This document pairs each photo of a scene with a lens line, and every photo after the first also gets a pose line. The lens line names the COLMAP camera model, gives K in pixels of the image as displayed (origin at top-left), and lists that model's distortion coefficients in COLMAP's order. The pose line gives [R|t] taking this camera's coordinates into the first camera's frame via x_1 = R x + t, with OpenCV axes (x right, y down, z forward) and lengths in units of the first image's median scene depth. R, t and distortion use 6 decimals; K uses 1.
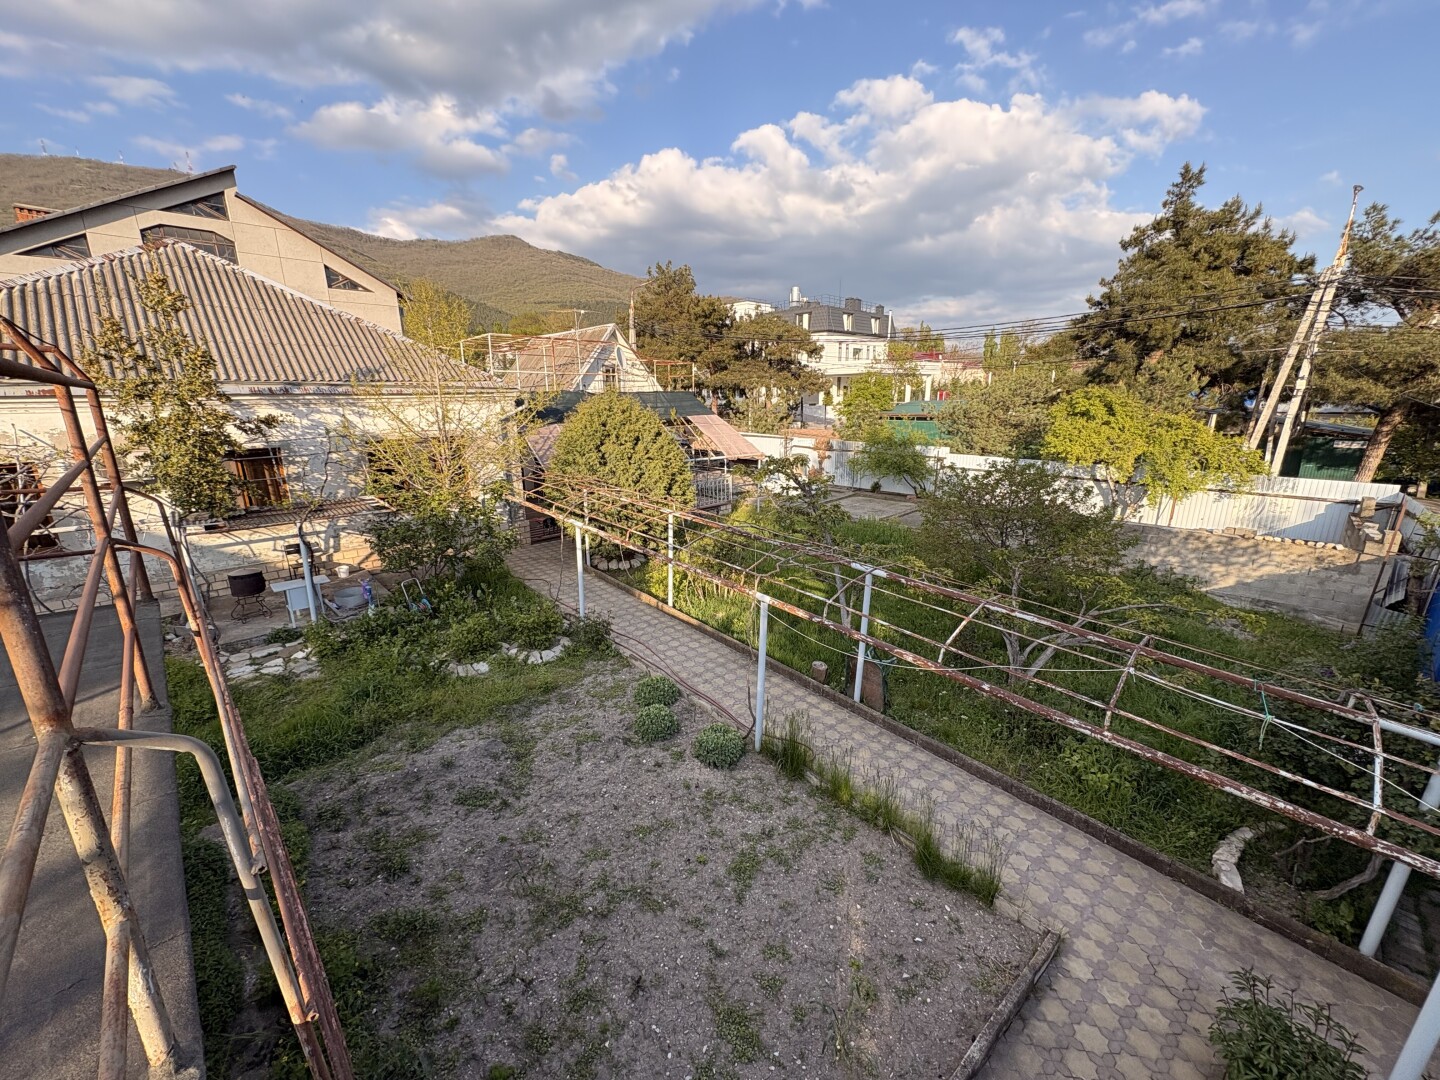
lens RADIAL K [[572.8, 0, 720.0], [0, 572.8, 540.0], [0, 0, 1]] dist [-0.000480, -0.000126]
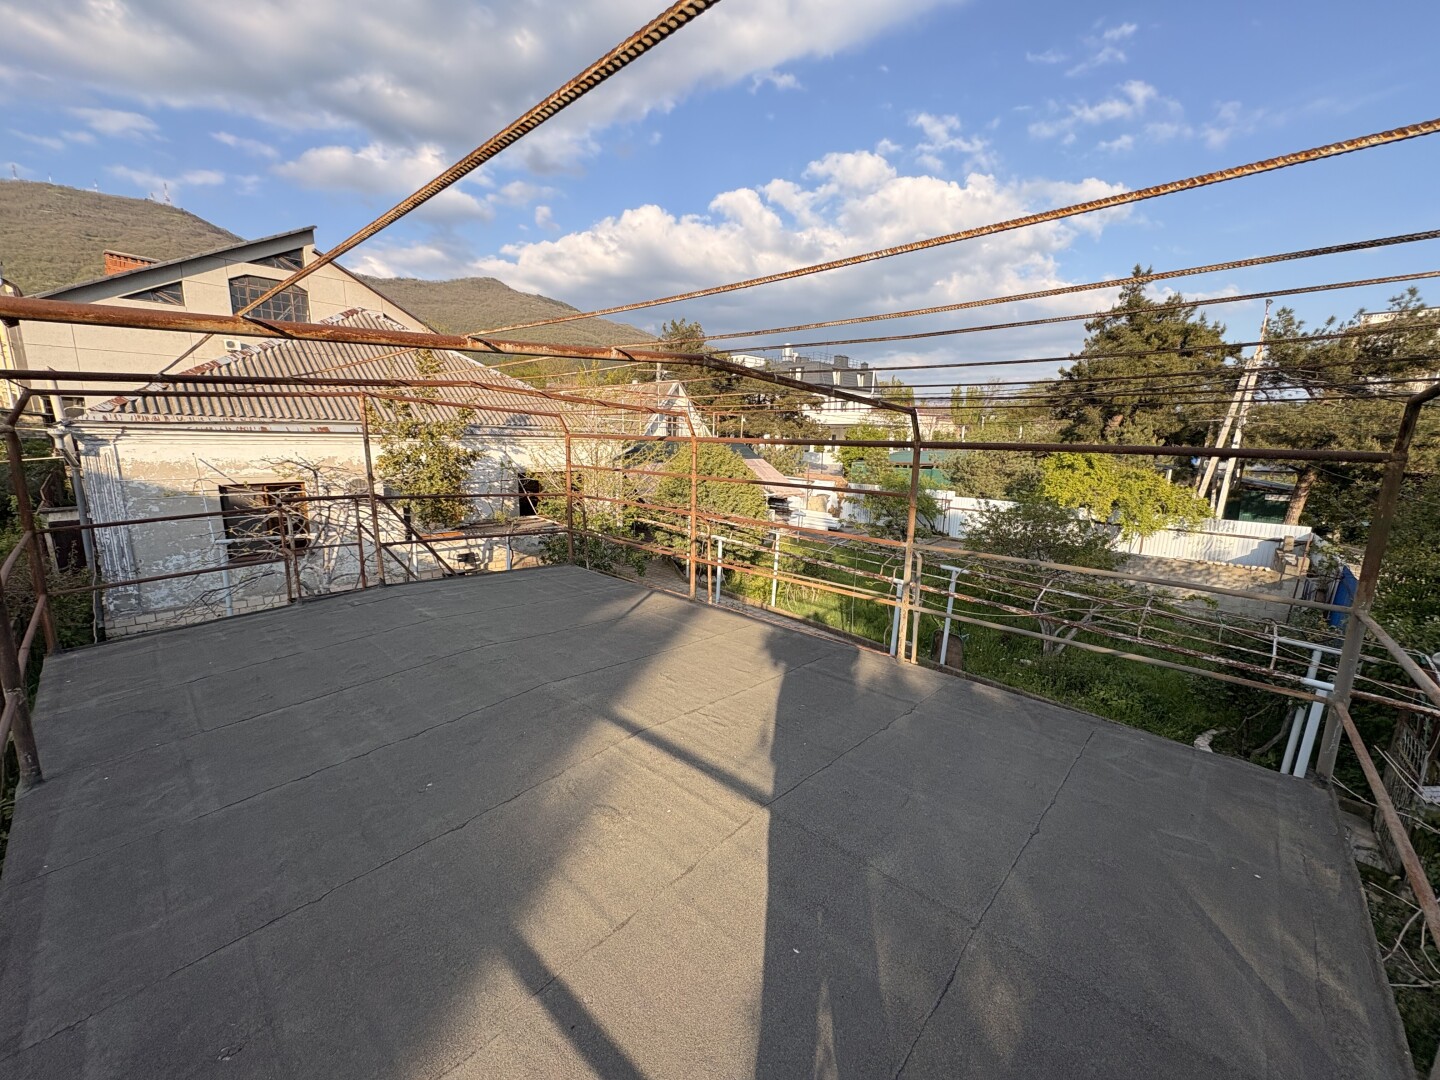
lens RADIAL K [[573.5, 0, 720.0], [0, 573.5, 534.7], [0, 0, 1]] dist [0.000700, -0.000152]
pose [[0.998480, 0.020879, 0.051000, -0.186222], [-0.016650, 0.996494, -0.081986, 0.042629], [-0.052533, 0.081012, 0.995328, -0.191429]]
